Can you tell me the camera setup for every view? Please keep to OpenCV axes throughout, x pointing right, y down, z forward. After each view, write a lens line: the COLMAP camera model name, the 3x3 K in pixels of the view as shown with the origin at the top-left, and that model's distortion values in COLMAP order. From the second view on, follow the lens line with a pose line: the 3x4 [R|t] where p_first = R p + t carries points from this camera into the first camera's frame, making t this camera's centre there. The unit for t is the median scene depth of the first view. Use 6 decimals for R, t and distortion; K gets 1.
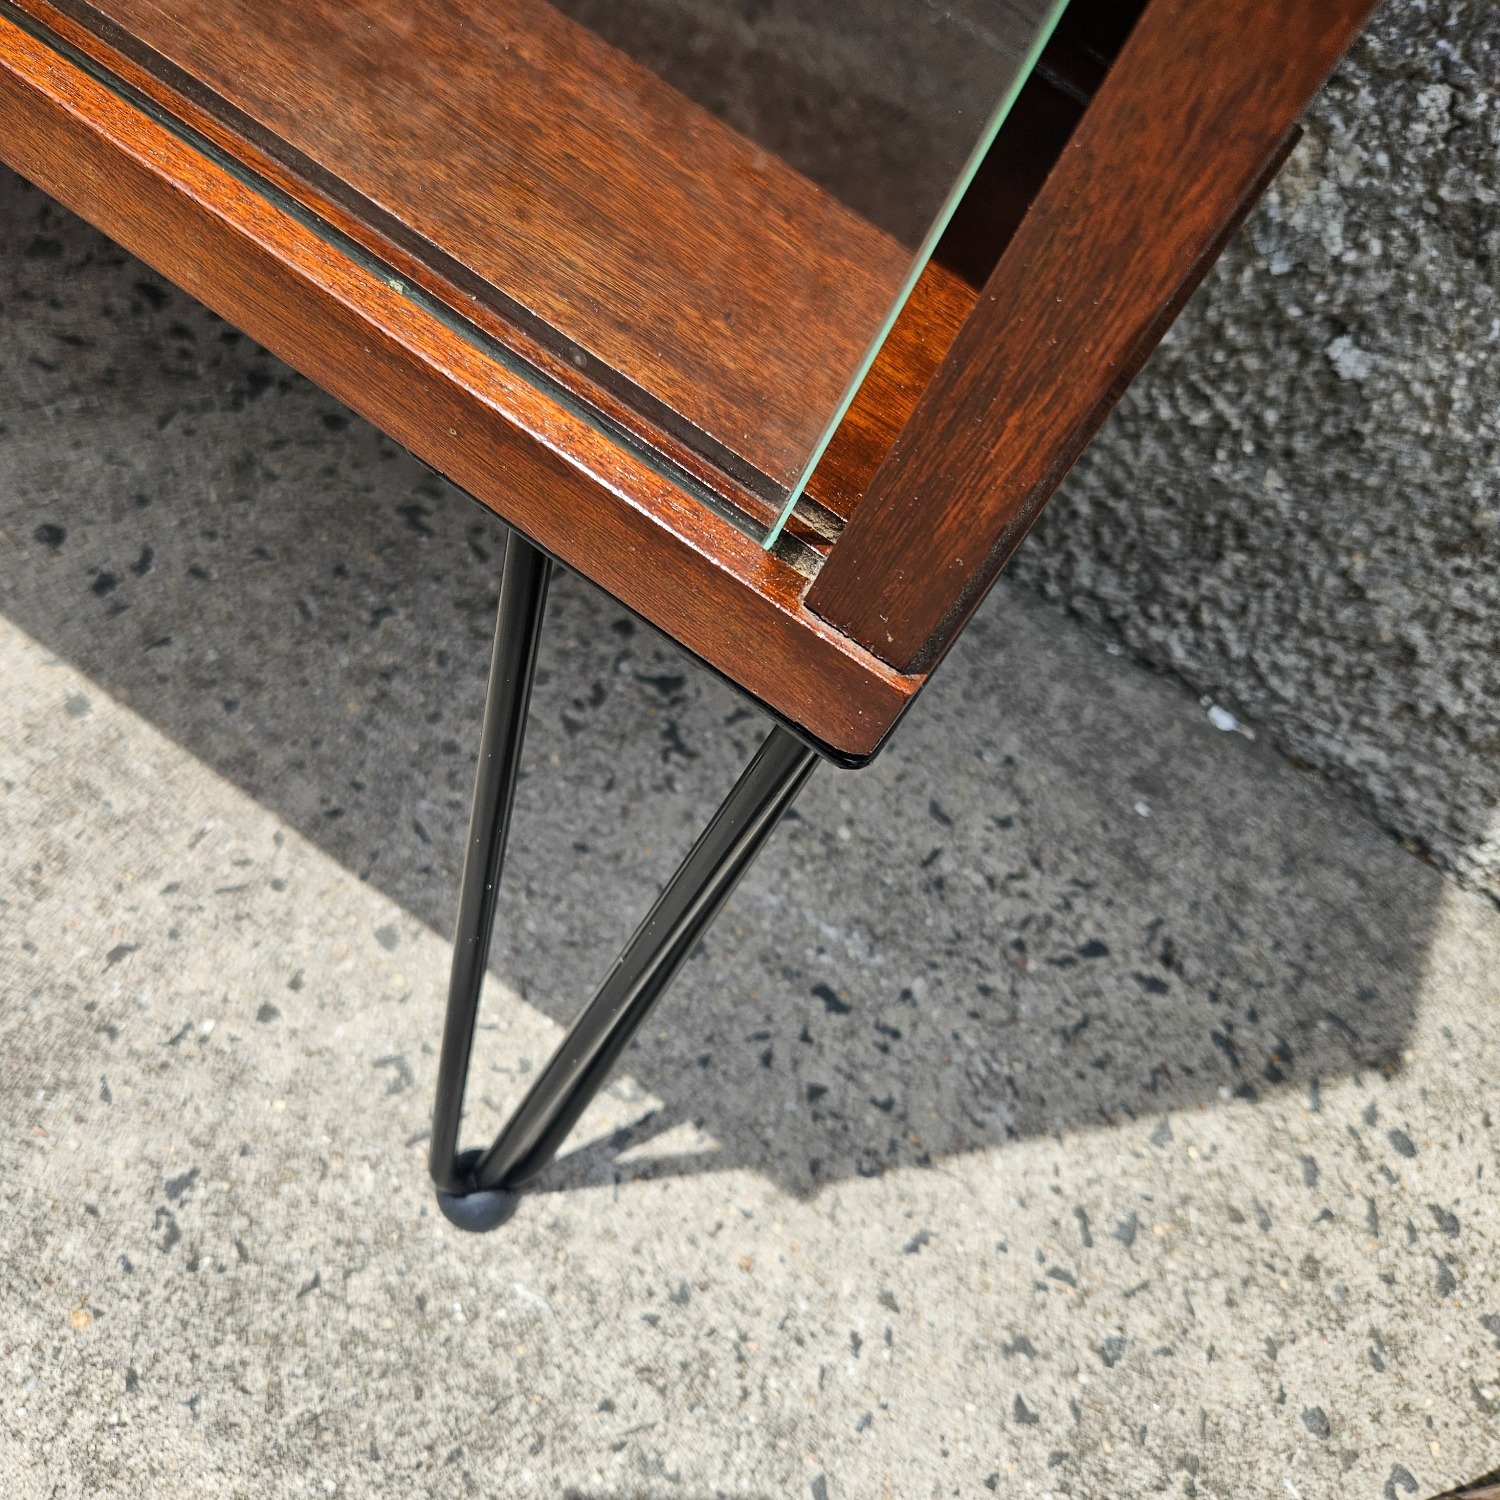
lens RADIAL K [[1402.8, 0, 724.1], [0, 1402.8, 767.4], [0, 0, 1]] dist [0.011931, 0.000000]
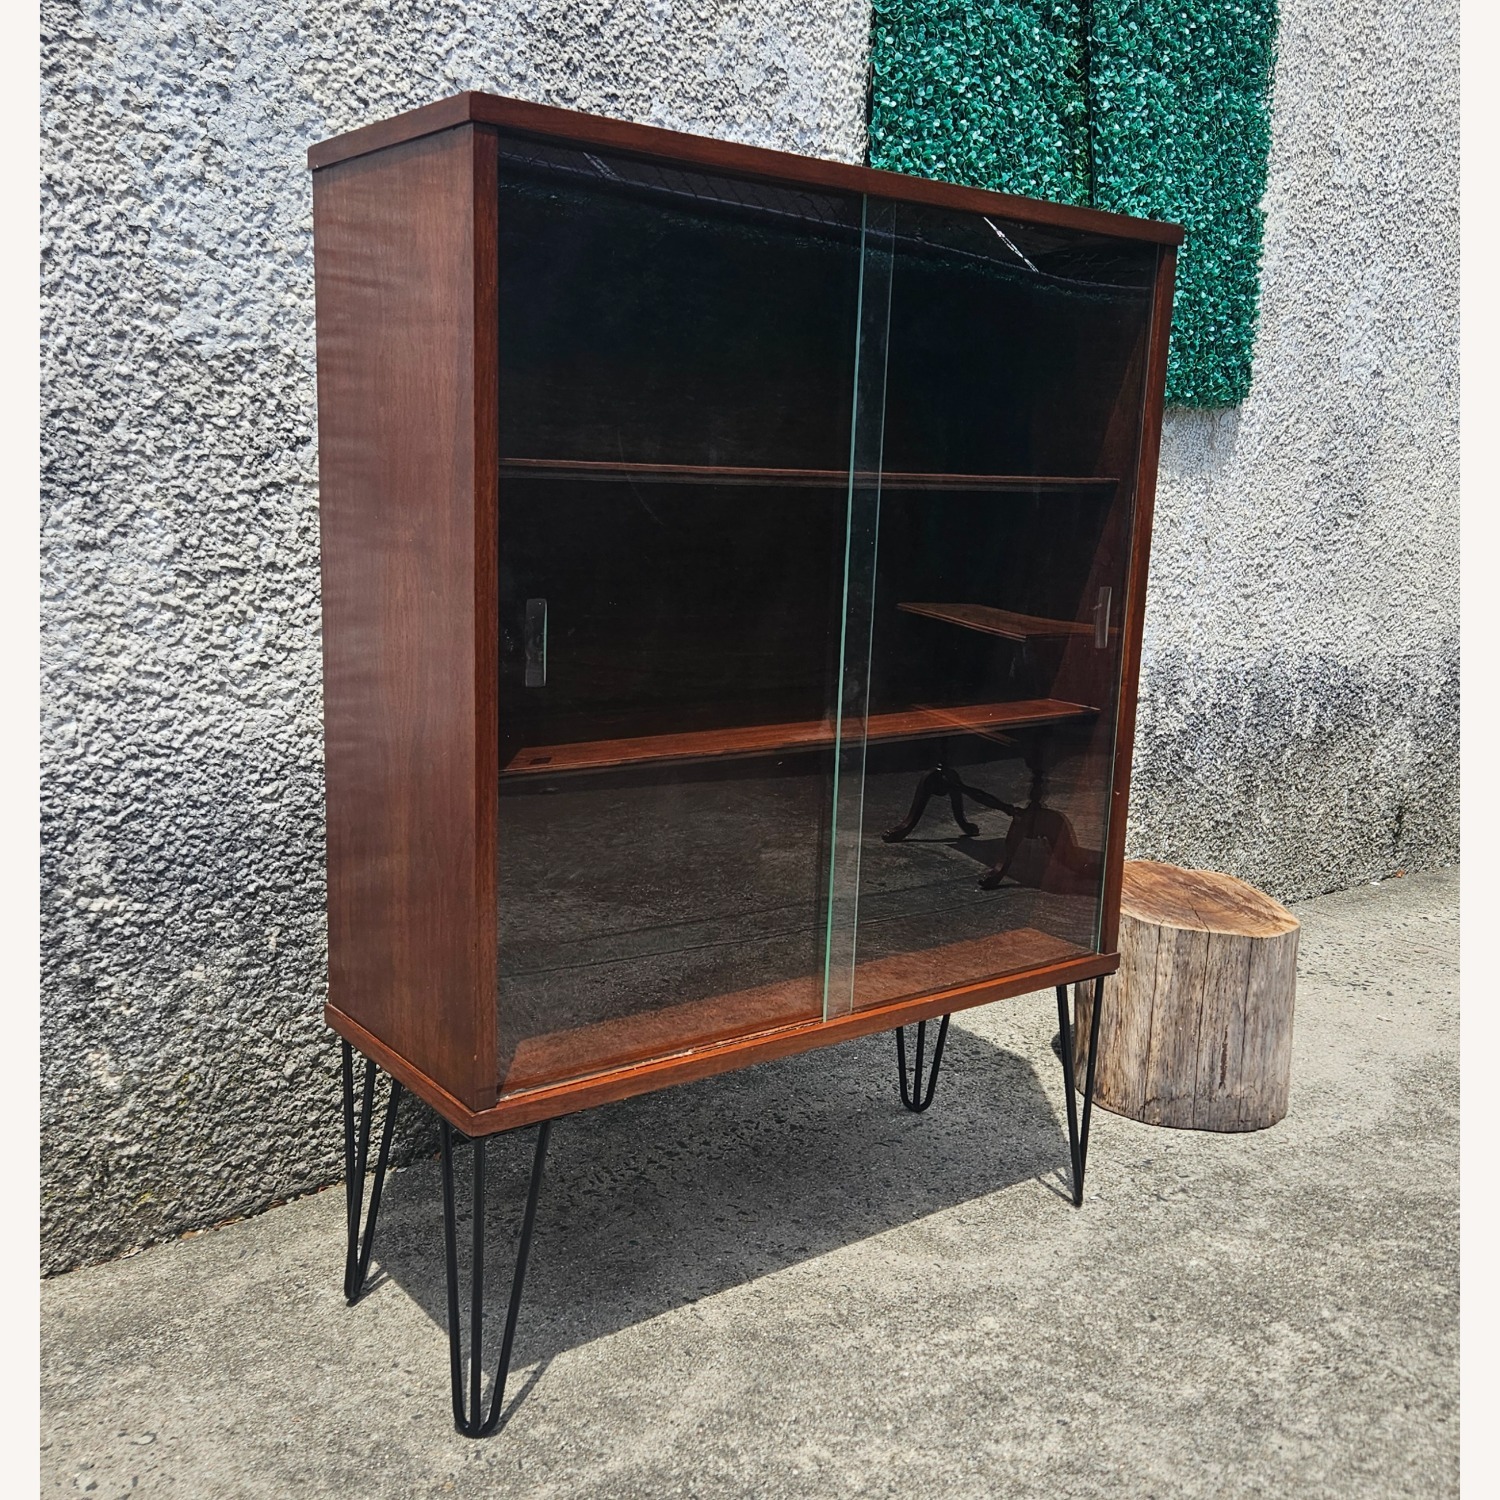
lens RADIAL K [[1547.3, 0, 761.4], [0, 1547.3, 741.7], [0, 0, 1]] dist [0.049512, 0.000000]
pose [[0.316261, -0.489971, 0.812347, -2.461245], [0.798858, 0.599395, 0.050518, -0.813689], [-0.511668, 0.632973, 0.580982, -1.419625]]
